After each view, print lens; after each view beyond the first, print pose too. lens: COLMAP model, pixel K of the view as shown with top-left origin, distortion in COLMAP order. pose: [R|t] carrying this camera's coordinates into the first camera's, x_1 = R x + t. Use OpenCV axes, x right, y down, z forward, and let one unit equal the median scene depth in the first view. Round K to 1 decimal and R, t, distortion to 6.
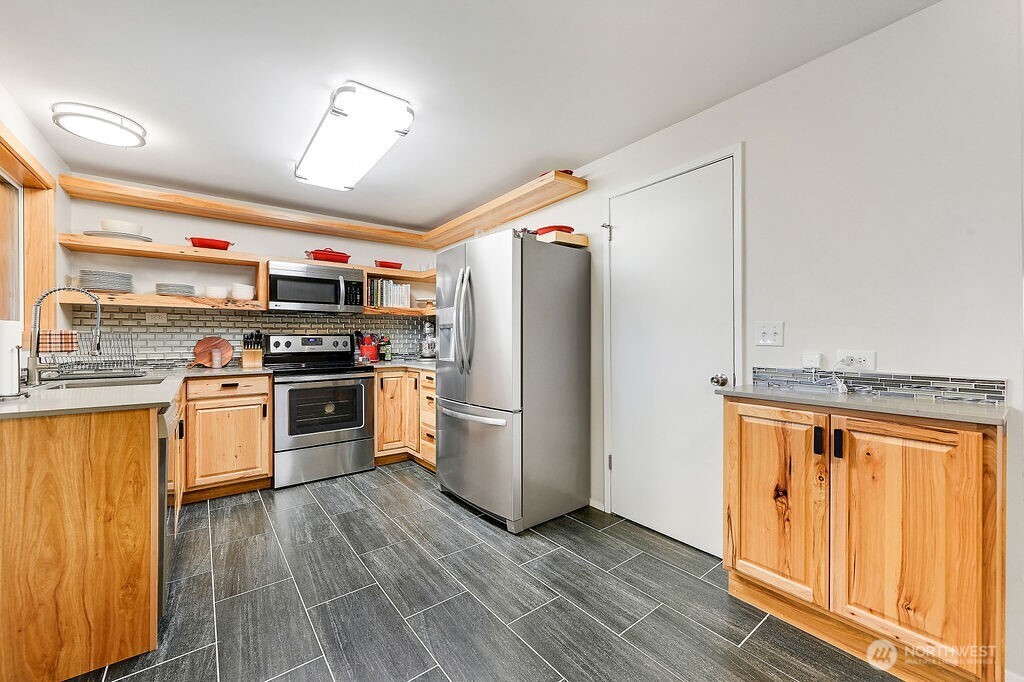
lens RADIAL K [[402.2, 0, 511.4], [0, 402.2, 339.9], [0, 0, 1]] dist [-0.001718, 0.000824]
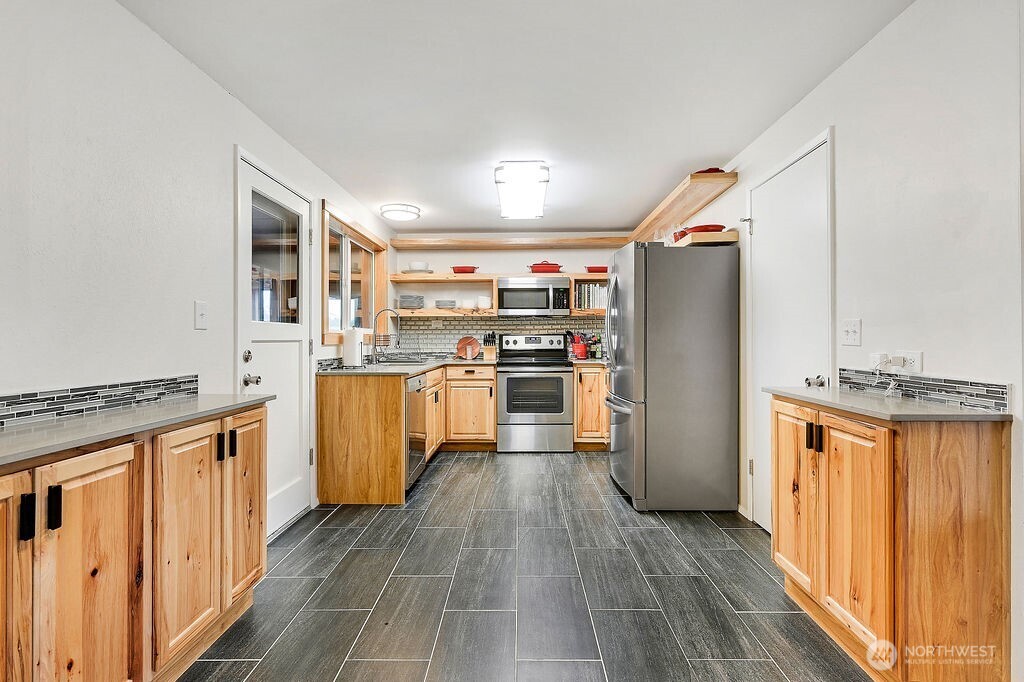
lens RADIAL K [[491.2, 0, 511.8], [0, 491.2, 338.9], [0, 0, 1]] dist [0.001567, -0.000008]
pose [[0.779438, 0.000012, -0.626479, 0.577101], [0.000216, 1.000000, 0.000288, -0.000755], [0.626479, -0.000359, 0.779438, -0.285930]]
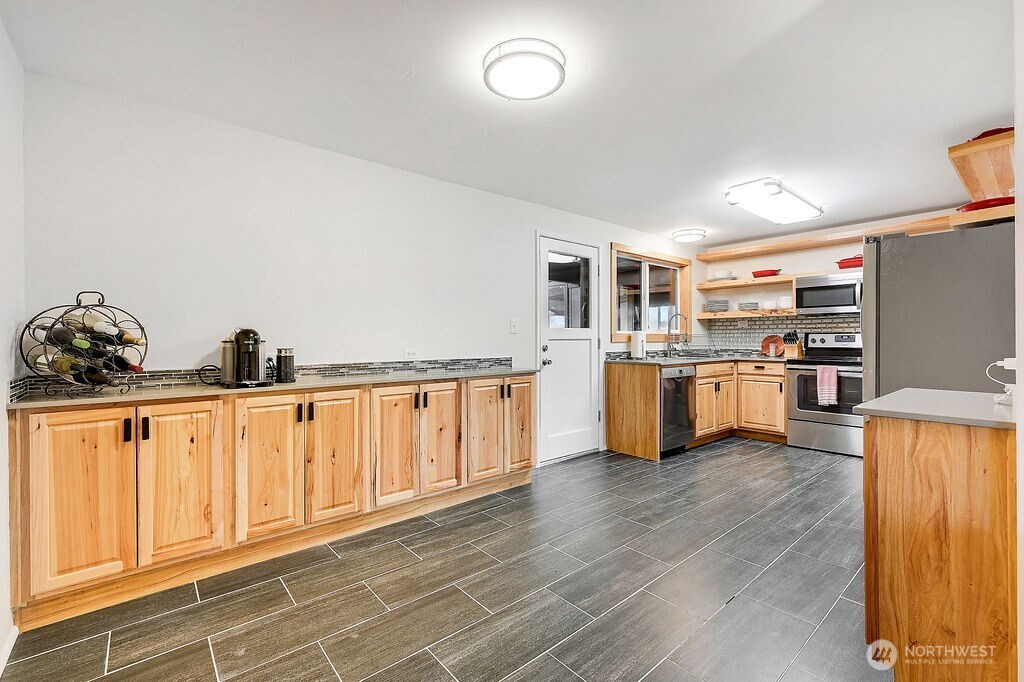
lens RADIAL K [[442.2, 0, 513.5], [0, 442.2, 339.3], [0, 0, 1]] dist [-0.003273, -0.000069]
pose [[0.043819, 0.003162, -0.999034, 1.121141], [0.003951, 0.999987, 0.003338, -0.003055], [0.999032, -0.004093, 0.043806, -0.011062]]
